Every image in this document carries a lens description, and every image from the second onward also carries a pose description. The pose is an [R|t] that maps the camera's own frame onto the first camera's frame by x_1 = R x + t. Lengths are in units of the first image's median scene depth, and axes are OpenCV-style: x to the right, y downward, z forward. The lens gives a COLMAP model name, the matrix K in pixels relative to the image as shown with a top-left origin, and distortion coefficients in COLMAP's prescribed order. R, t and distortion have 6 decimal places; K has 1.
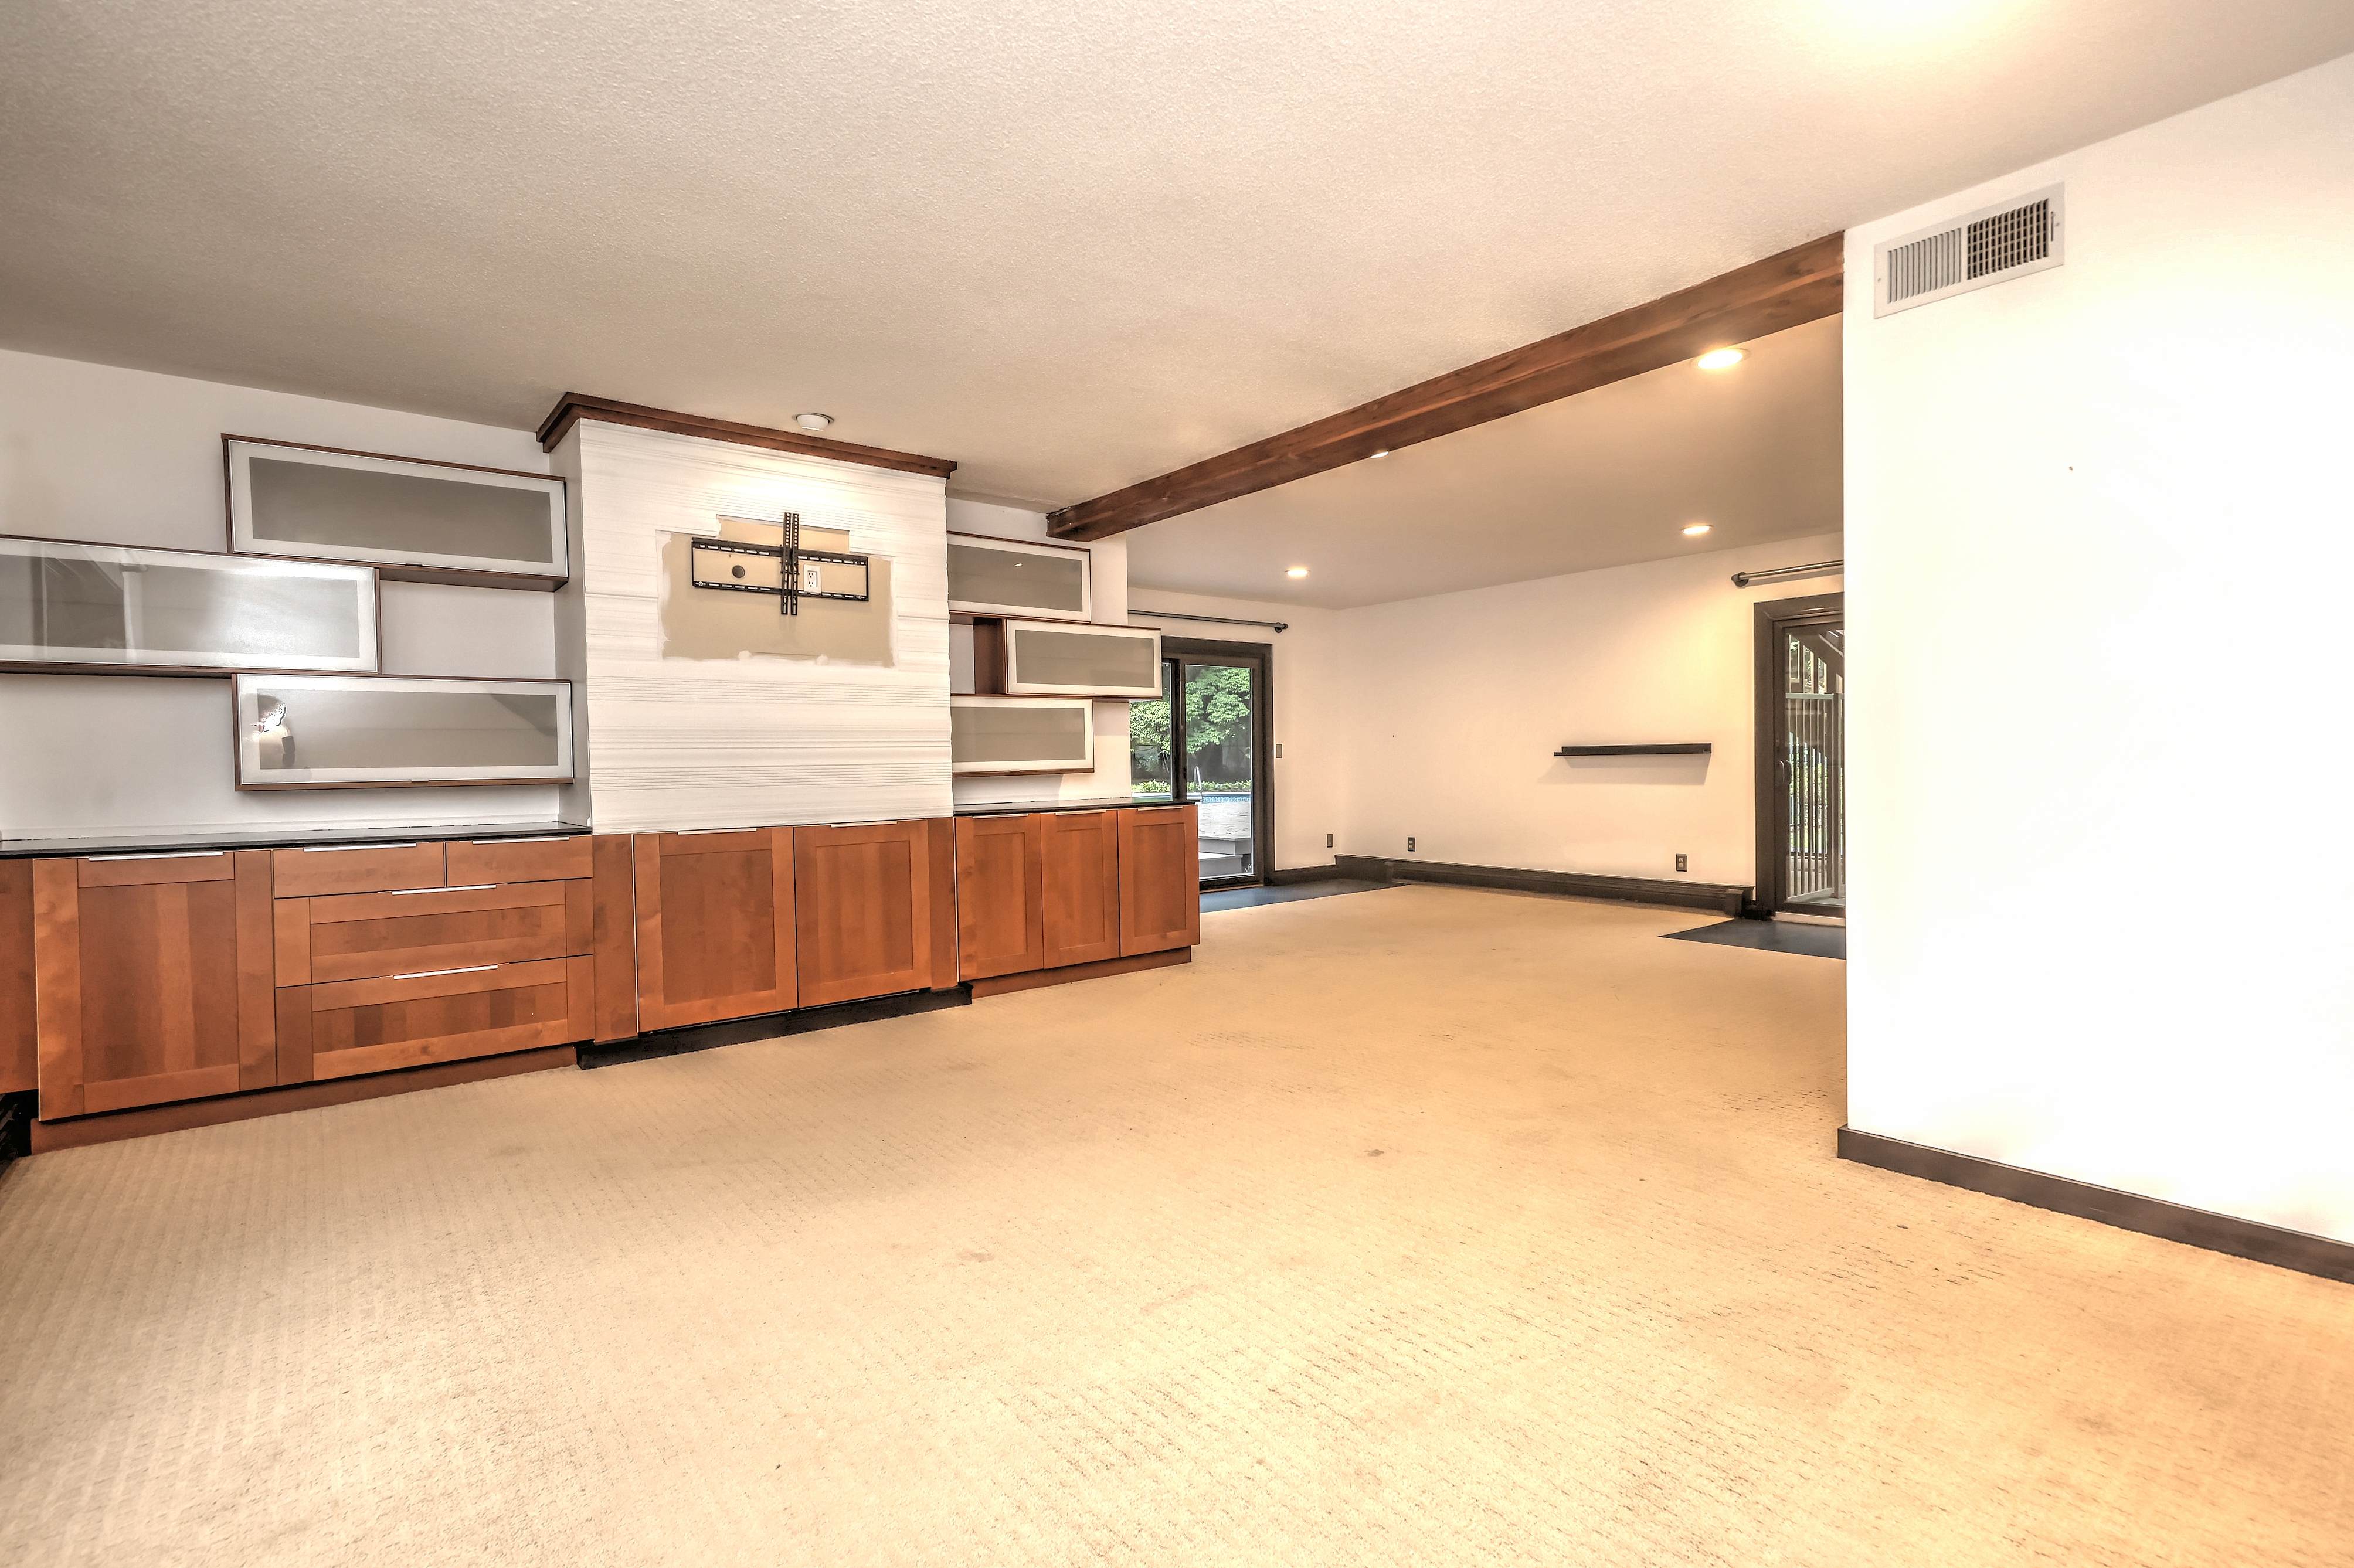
lens RADIAL K [[1084.5, 0, 1177.0], [0, 1084.5, 784.0], [0, 0, 1]] dist [0.004676, 0.000148]
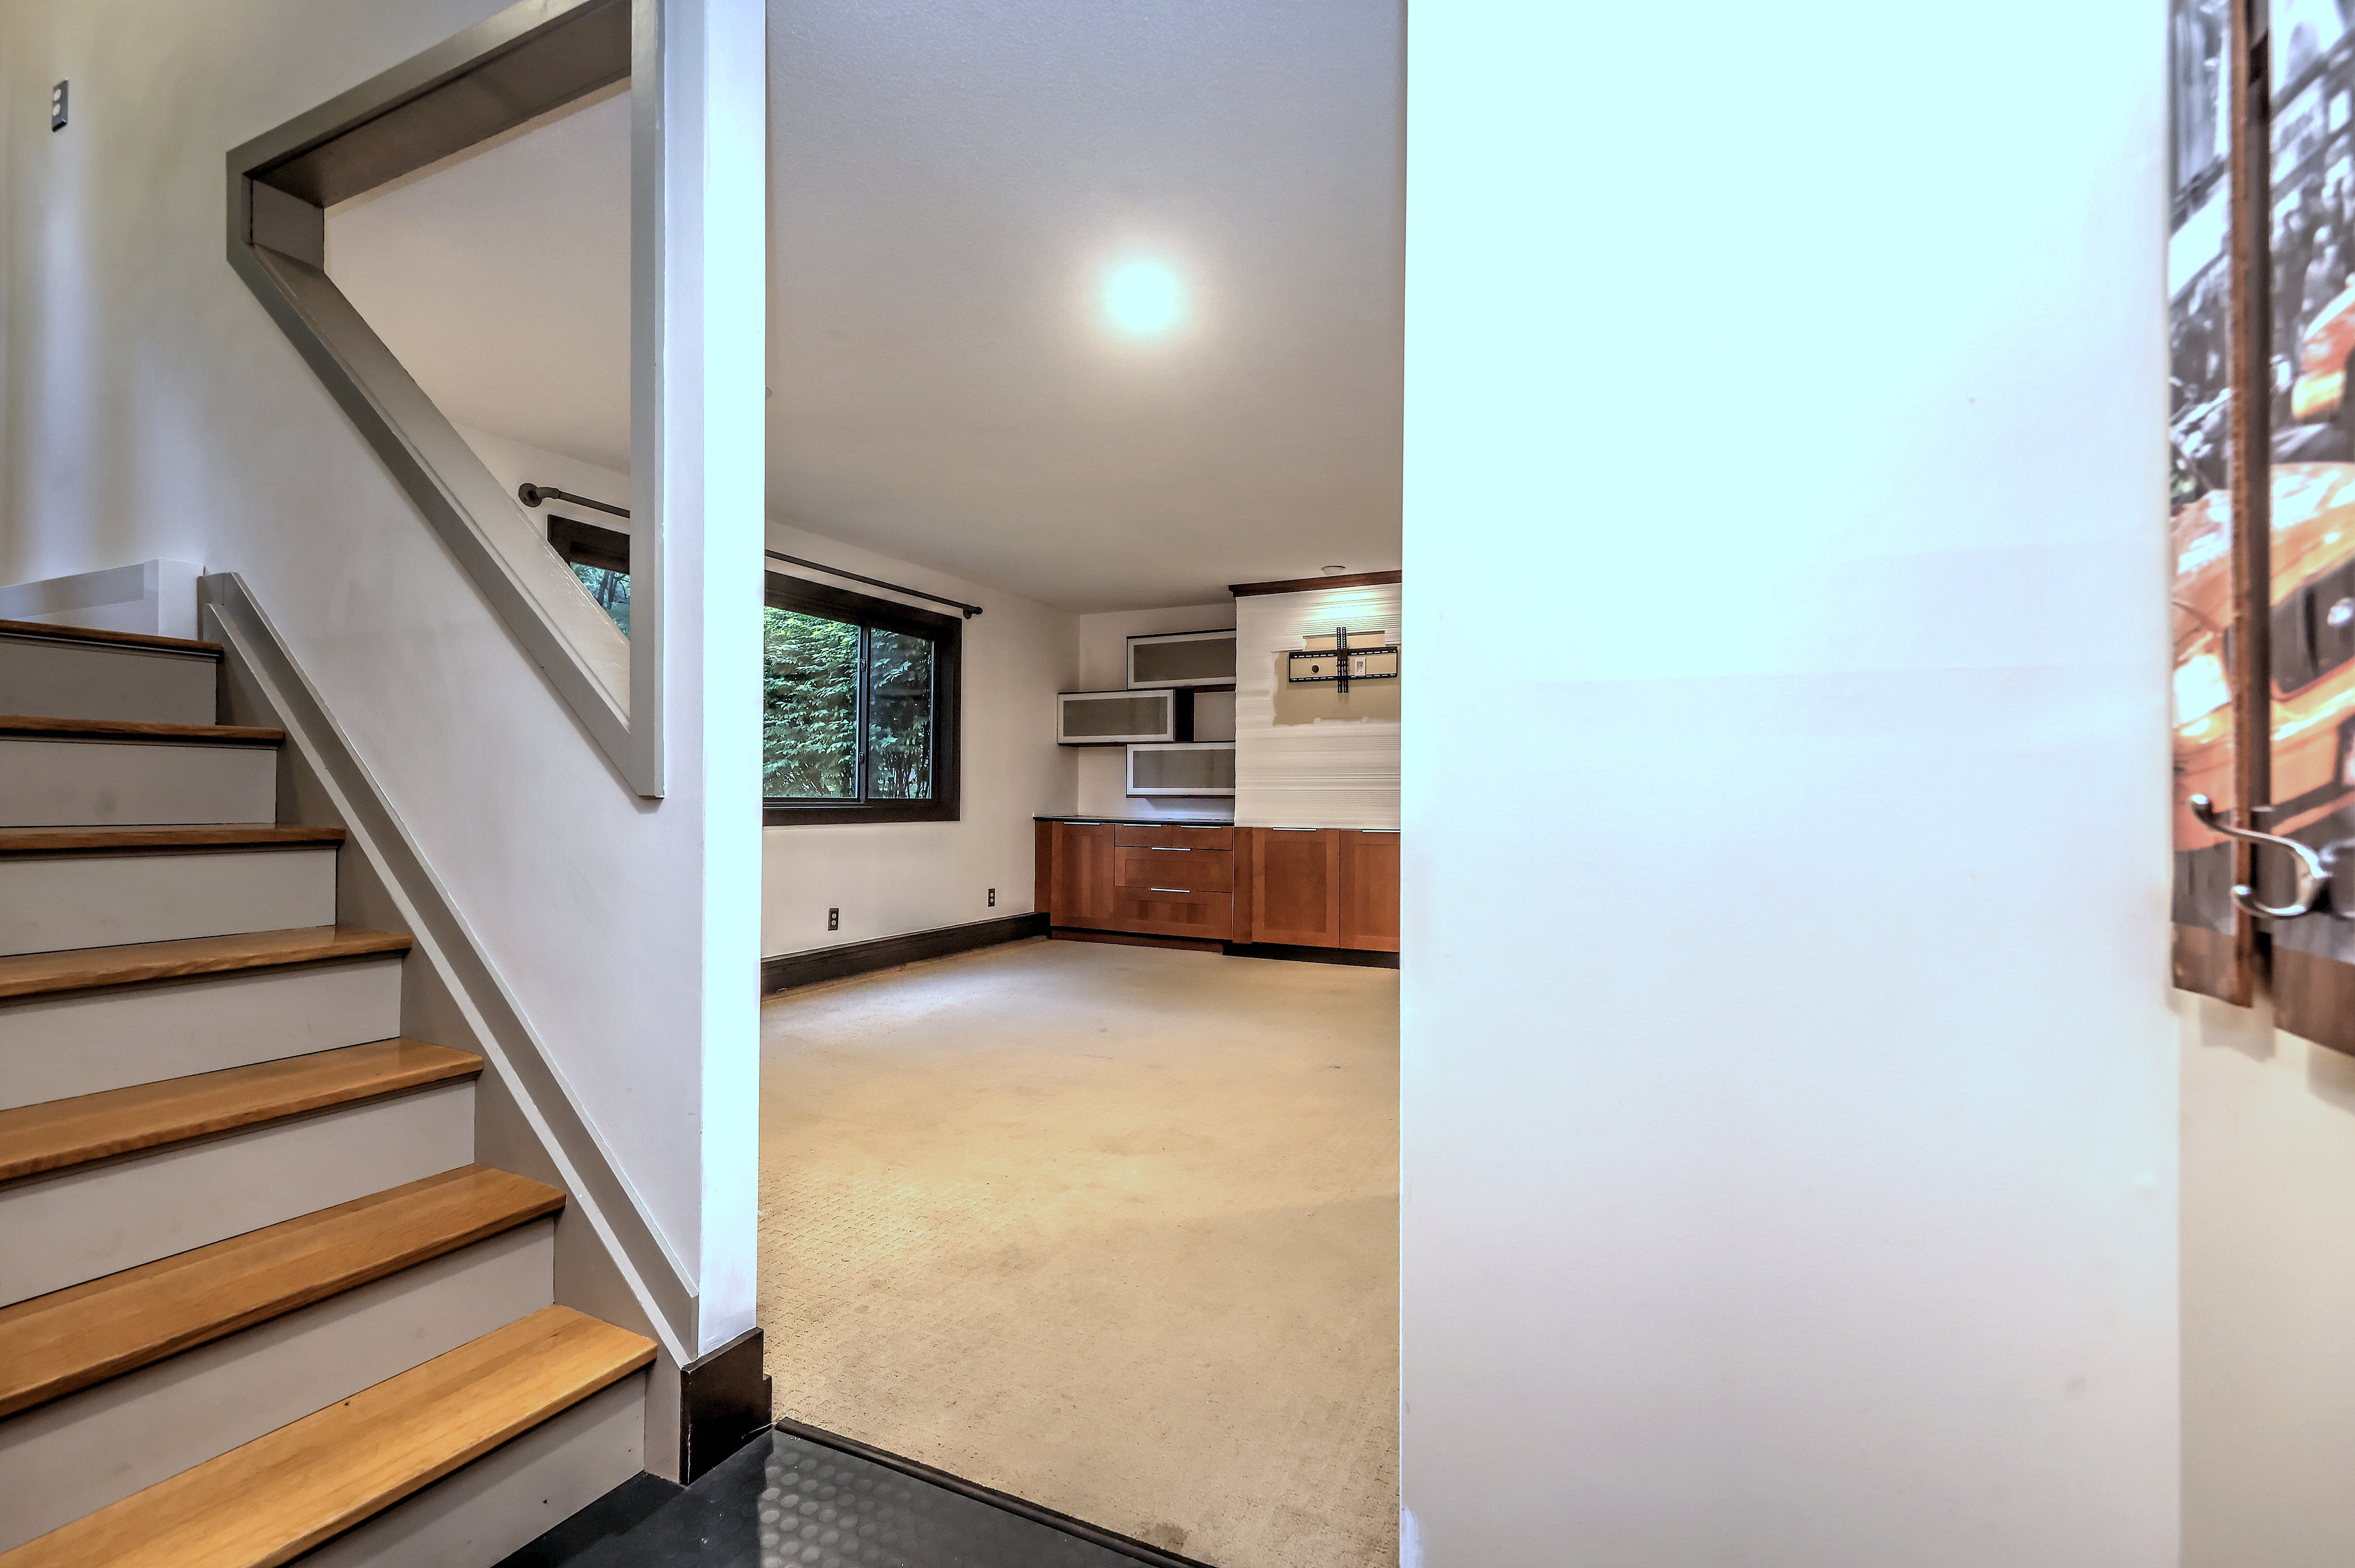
lens RADIAL K [[1084.9, 0, 1177.5], [0, 1084.9, 784.0], [0, 0, 1]] dist [0.004676, 0.000148]
pose [[0.419008, 0.012086, -0.907902, 0.986674], [-0.031647, 0.999498, -0.001300, -0.017184], [0.907431, 0.029277, 0.419180, 0.148041]]
